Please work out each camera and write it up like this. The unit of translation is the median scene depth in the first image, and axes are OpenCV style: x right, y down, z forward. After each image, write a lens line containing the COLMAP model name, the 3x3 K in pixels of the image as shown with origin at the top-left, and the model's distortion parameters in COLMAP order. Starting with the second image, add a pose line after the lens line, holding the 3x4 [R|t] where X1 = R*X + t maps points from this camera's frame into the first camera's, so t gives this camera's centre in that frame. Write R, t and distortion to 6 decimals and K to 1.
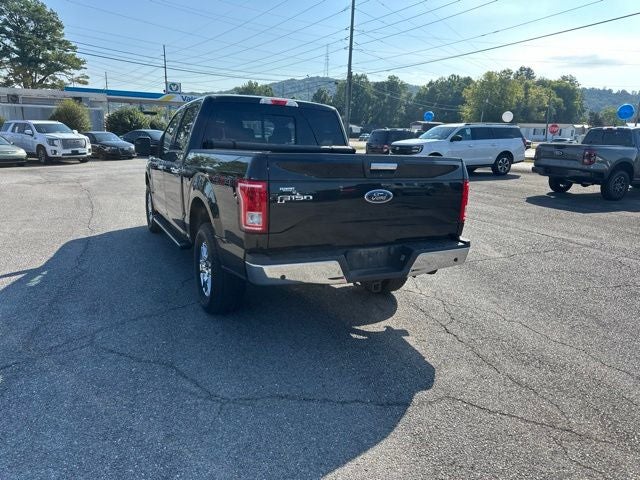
lens RADIAL K [[451.0, 0, 323.2], [0, 451.0, 244.0], [0, 0, 1]] dist [0.045028, -0.057700]
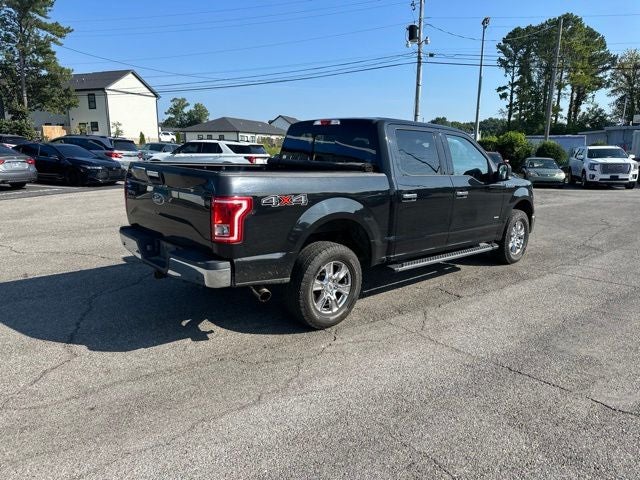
lens RADIAL K [[451.0, 0, 322.8], [0, 451.0, 241.2], [0, 0, 1]] dist [0.045028, -0.057700]
pose [[0.264118, 0.166079, -0.950084, 0.397887], [-0.225314, 0.968431, 0.106650, -0.063836], [0.937804, 0.185899, 0.293200, 0.304569]]
